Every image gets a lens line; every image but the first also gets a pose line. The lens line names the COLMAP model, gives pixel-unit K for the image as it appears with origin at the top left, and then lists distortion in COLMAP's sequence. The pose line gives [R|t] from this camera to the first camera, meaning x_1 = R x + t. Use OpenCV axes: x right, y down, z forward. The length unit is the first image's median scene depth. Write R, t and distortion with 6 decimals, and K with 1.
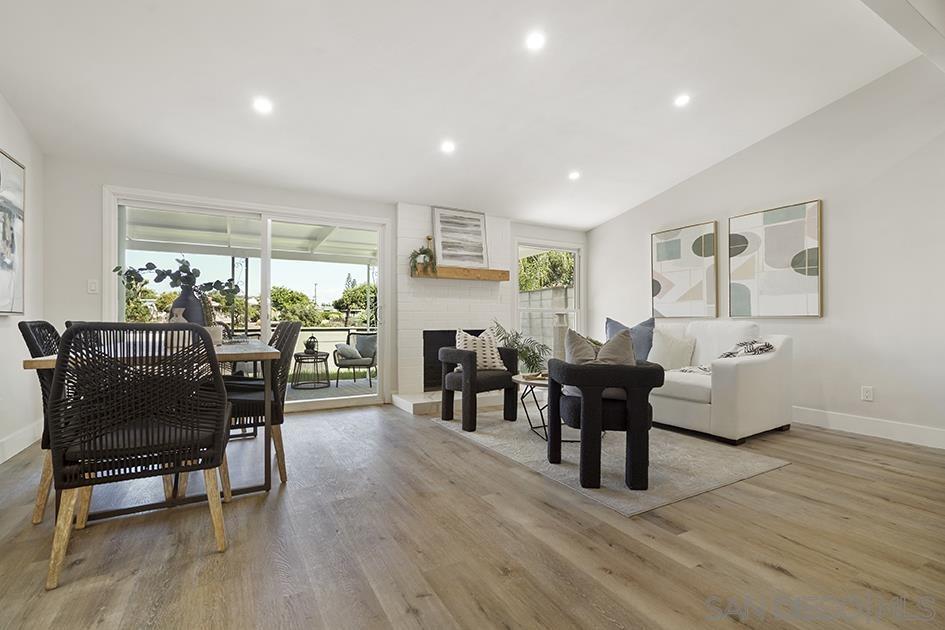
lens RADIAL K [[427.9, 0, 472.5], [0, 427.9, 315.0], [0, 0, 1]] dist [-0.000908, 0.000171]
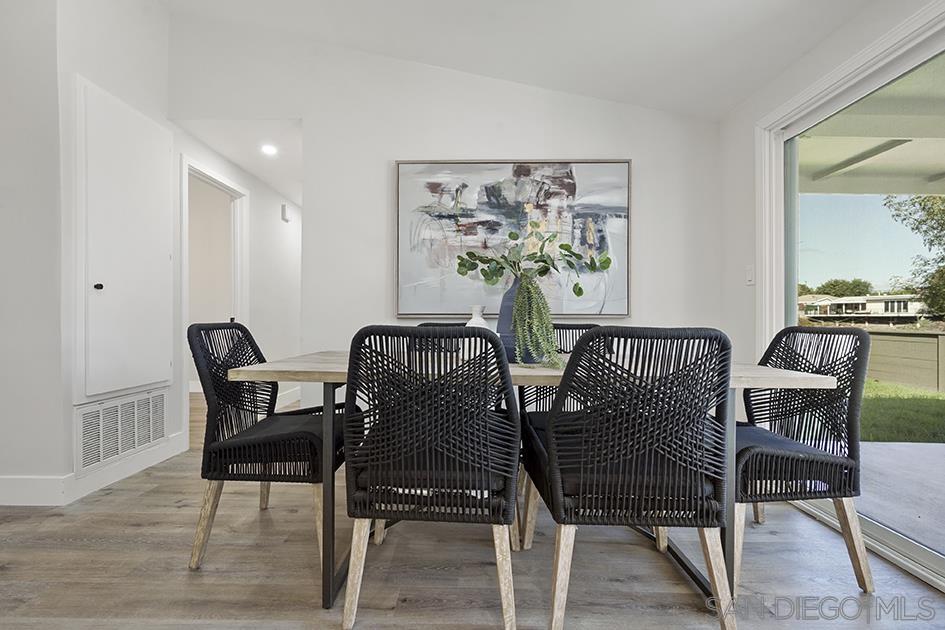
lens RADIAL K [[429.0, 0, 468.0], [0, 429.0, 319.3], [0, 0, 1]] dist [-0.000960, -0.000236]
pose [[-0.507325, -0.002212, -0.861752, -0.029501], [0.005927, 0.999964, -0.006056, 0.005427], [0.861735, -0.008180, -0.507294, 0.683218]]
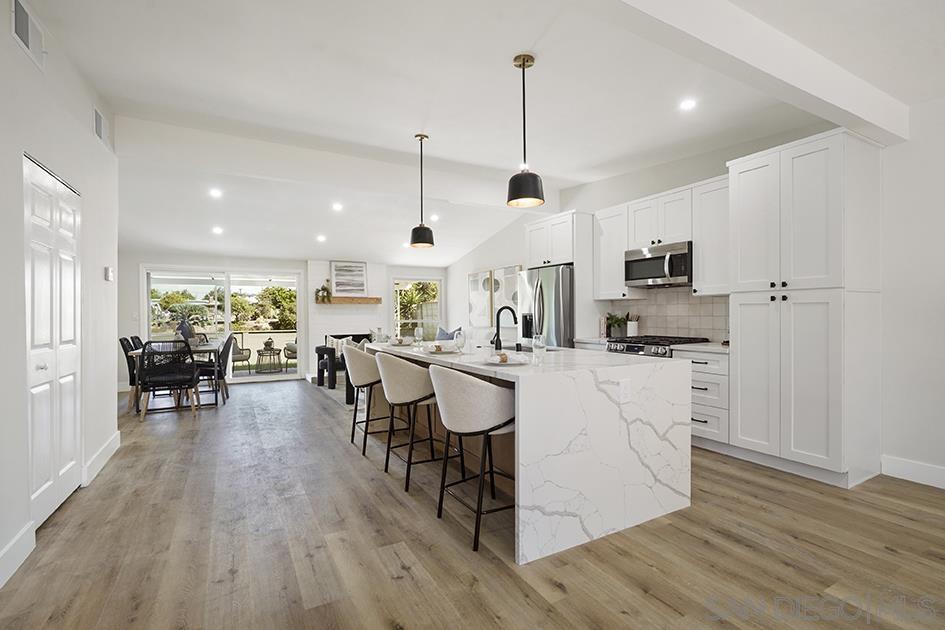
lens RADIAL K [[428.2, 0, 468.3], [0, 428.2, 311.9], [0, 0, 1]] dist [-0.001294, 0.000368]
pose [[0.999895, -0.008054, -0.012029, 0.465514], [0.008099, 0.999961, 0.003639, -0.057198], [0.011999, -0.003736, 0.999921, -0.662399]]
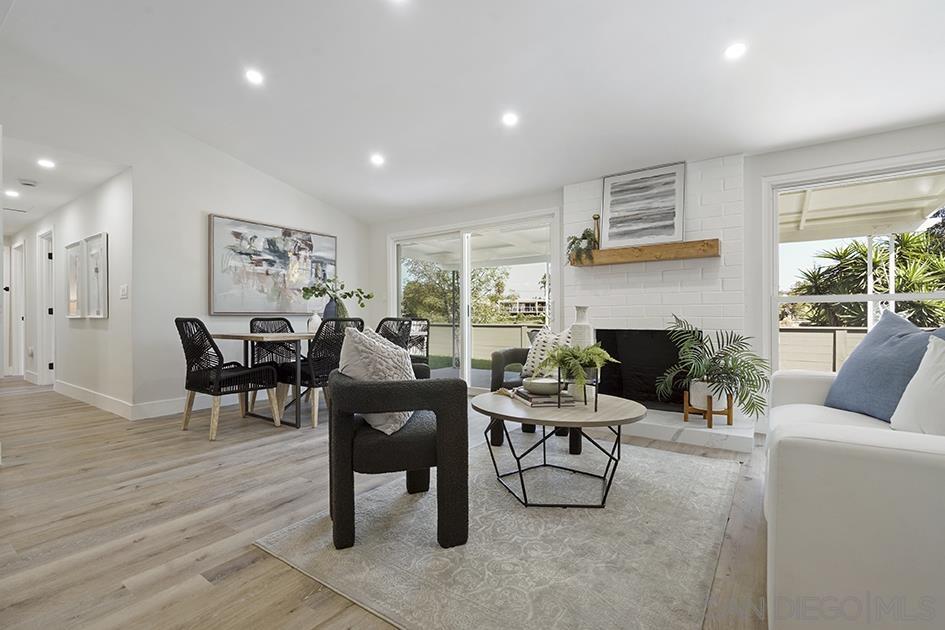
lens RADIAL K [[429.0, 0, 468.0], [0, 429.0, 319.3], [0, 0, 1]] dist [-0.000960, -0.000236]
pose [[0.422752, 0.002545, -0.906242, 0.542472], [0.010997, 0.999908, 0.007938, 0.007270], [0.906179, -0.013321, 0.422685, 0.421185]]
